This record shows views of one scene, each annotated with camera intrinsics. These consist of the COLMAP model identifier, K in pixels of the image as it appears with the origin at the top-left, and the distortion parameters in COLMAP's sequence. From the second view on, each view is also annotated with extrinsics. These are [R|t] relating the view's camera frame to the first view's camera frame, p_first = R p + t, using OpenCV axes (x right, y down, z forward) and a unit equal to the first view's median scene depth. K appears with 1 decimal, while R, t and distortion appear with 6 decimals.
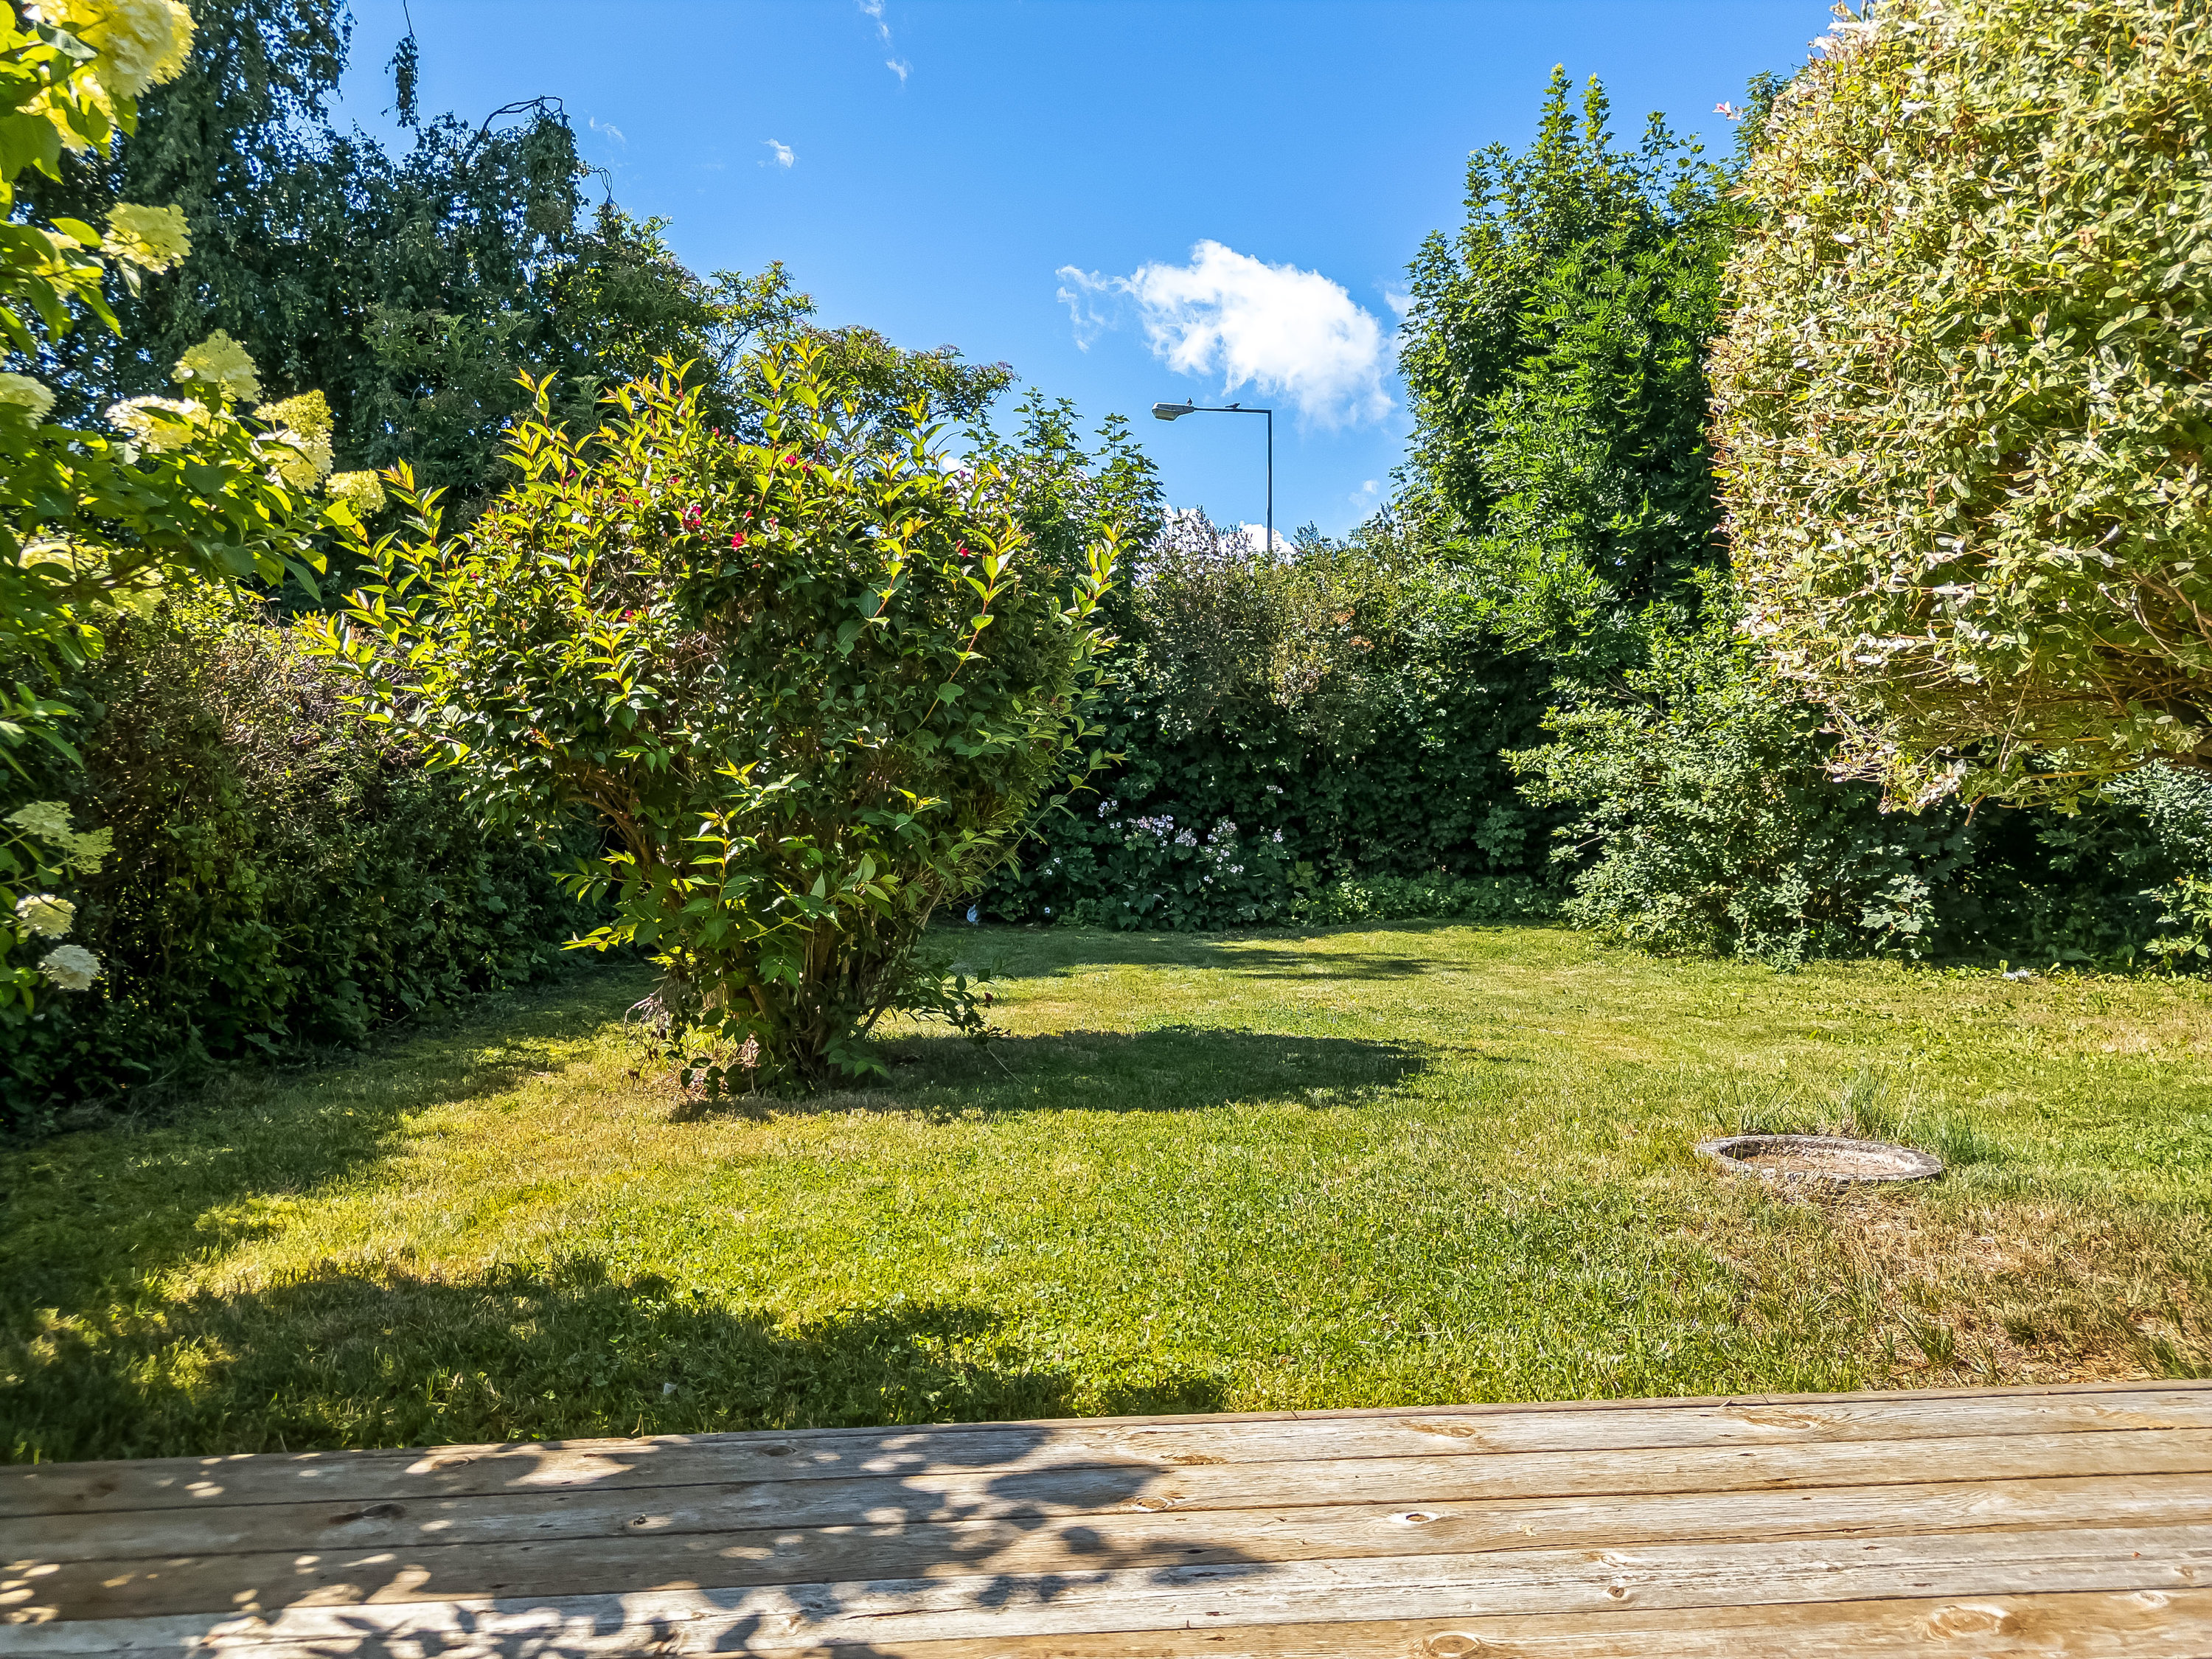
lens RADIAL K [[1557.3, 0, 1106.0], [0, 1557.3, 829.5], [0, 0, 1]] dist [0.090371, -0.117814]
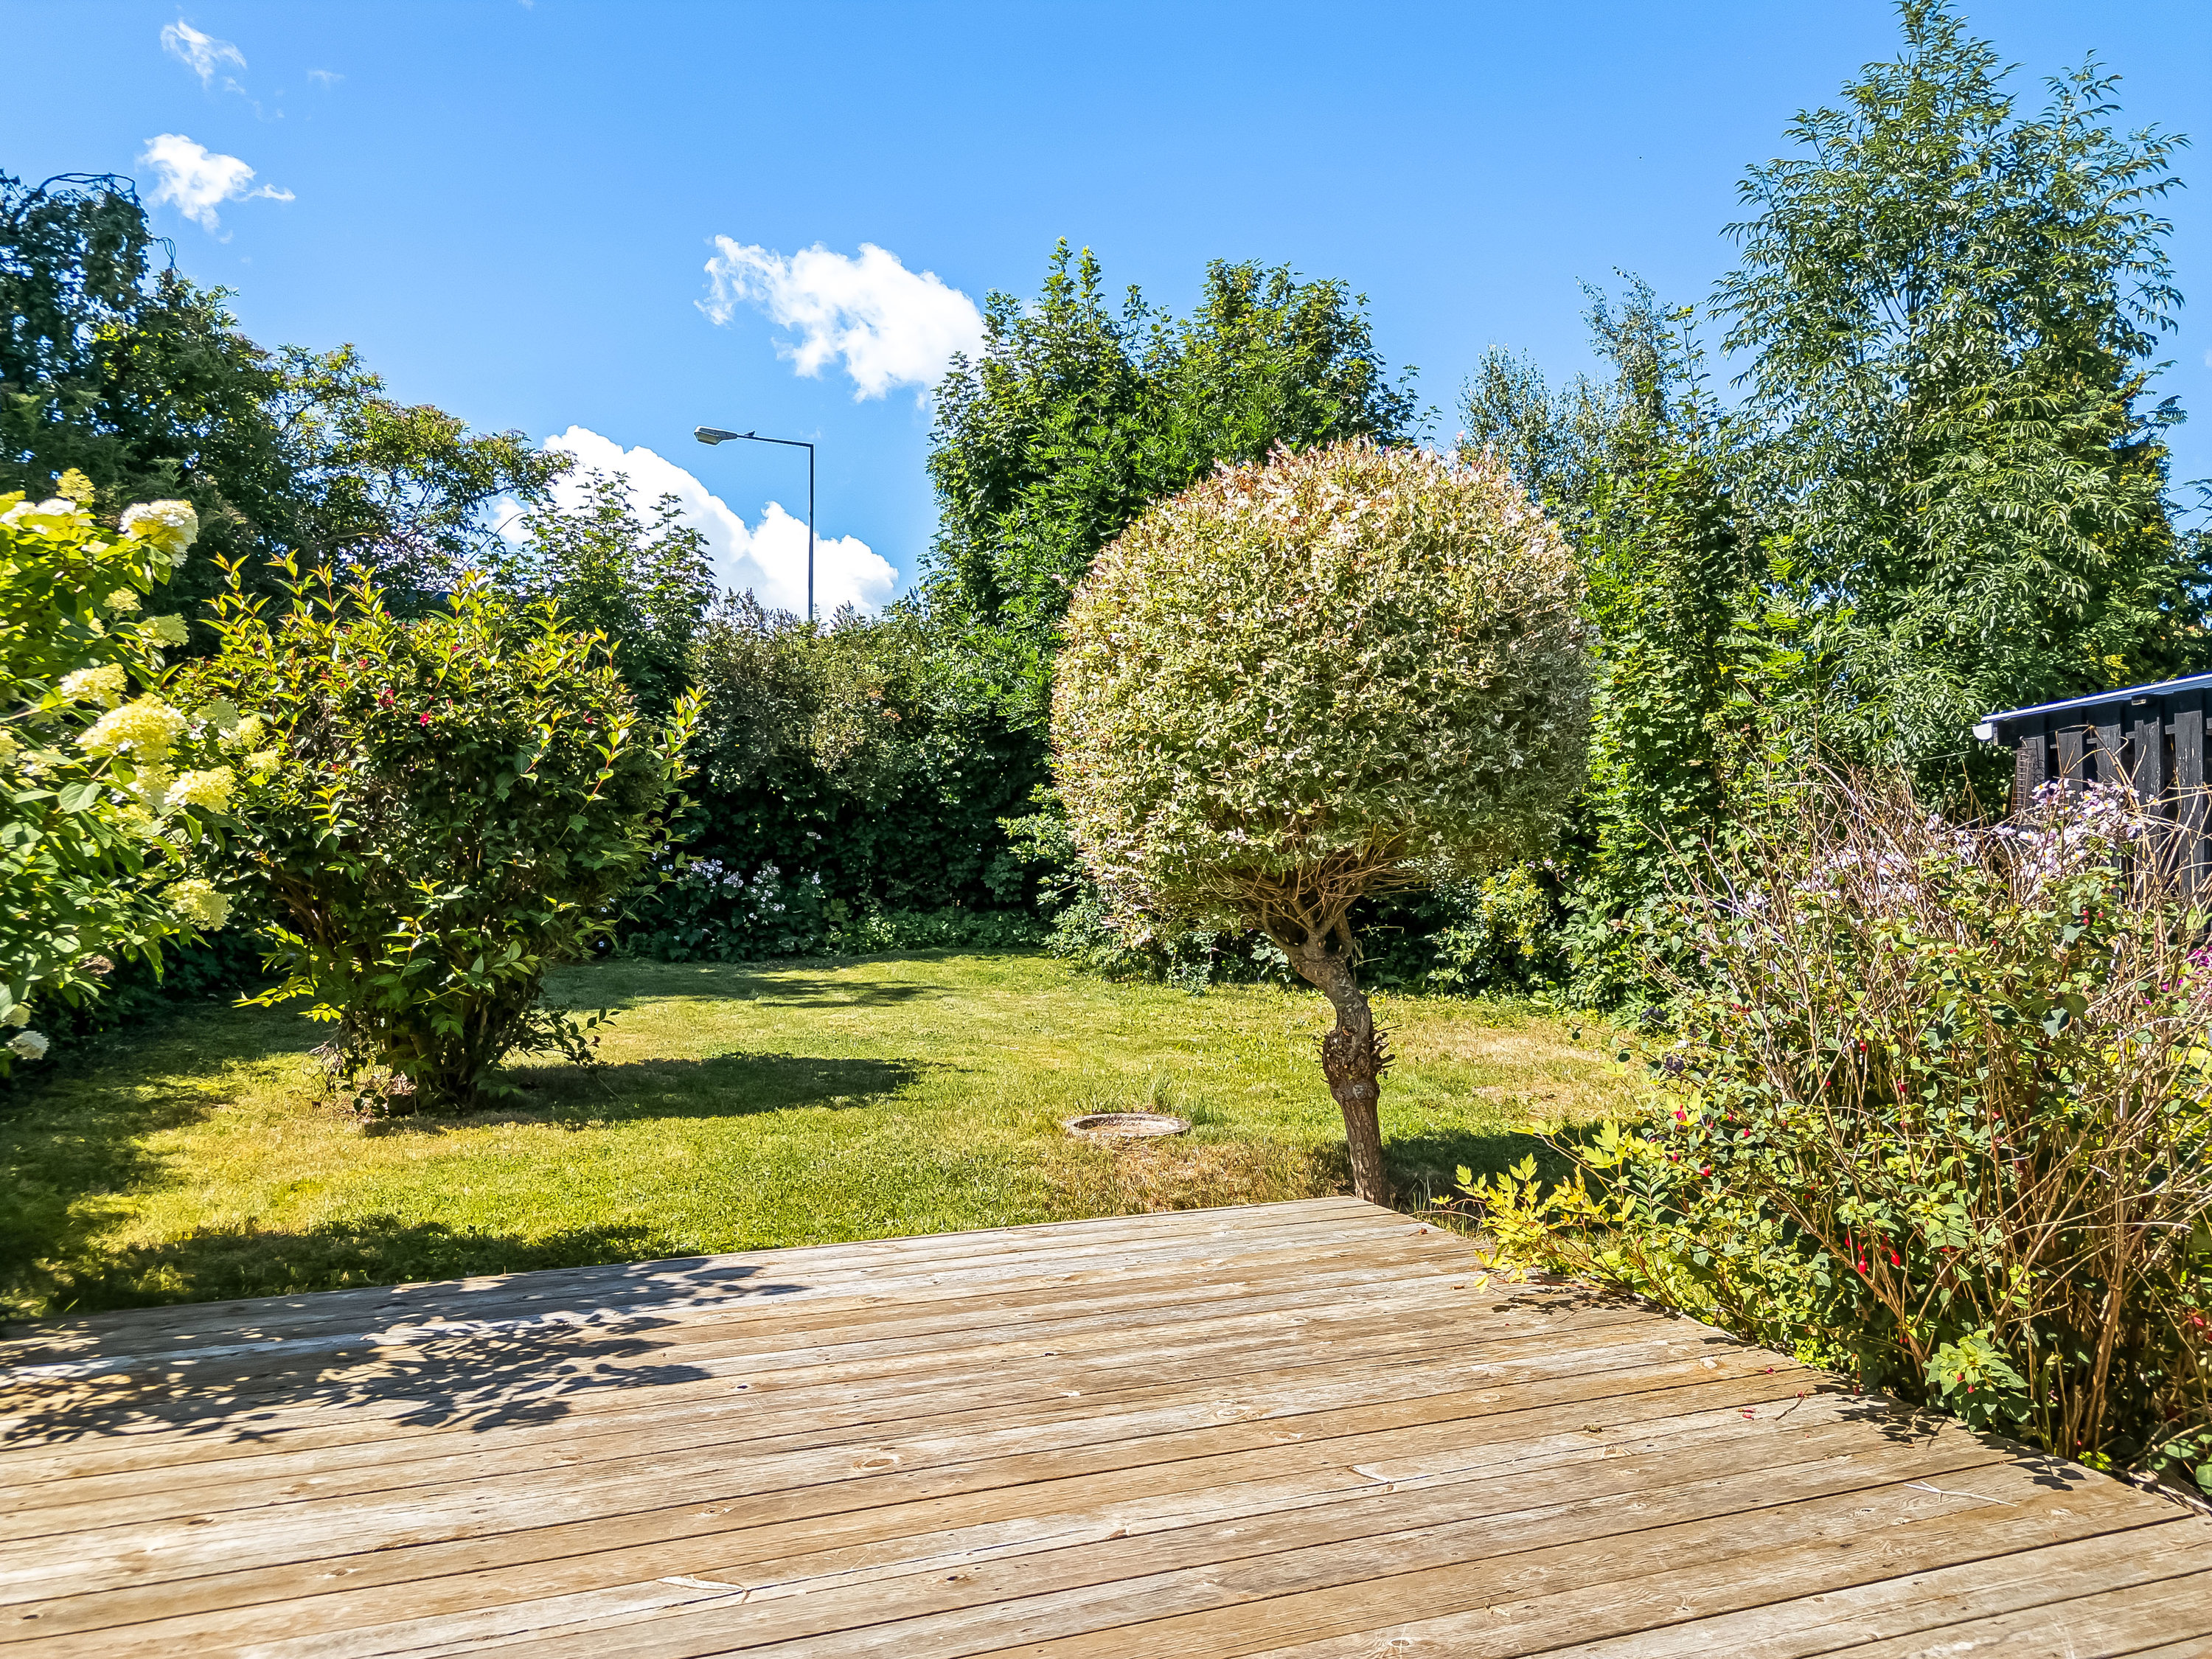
lens RADIAL K [[1571.4, 0, 1106.7], [0, 1571.4, 830.8], [0, 0, 1]] dist [0.071133, -0.061028]
pose [[0.957335, 0.016986, 0.288482, -0.042726], [-0.016828, 0.999854, -0.003027, -0.064292], [-0.288492, -0.001957, 0.957480, -0.378644]]
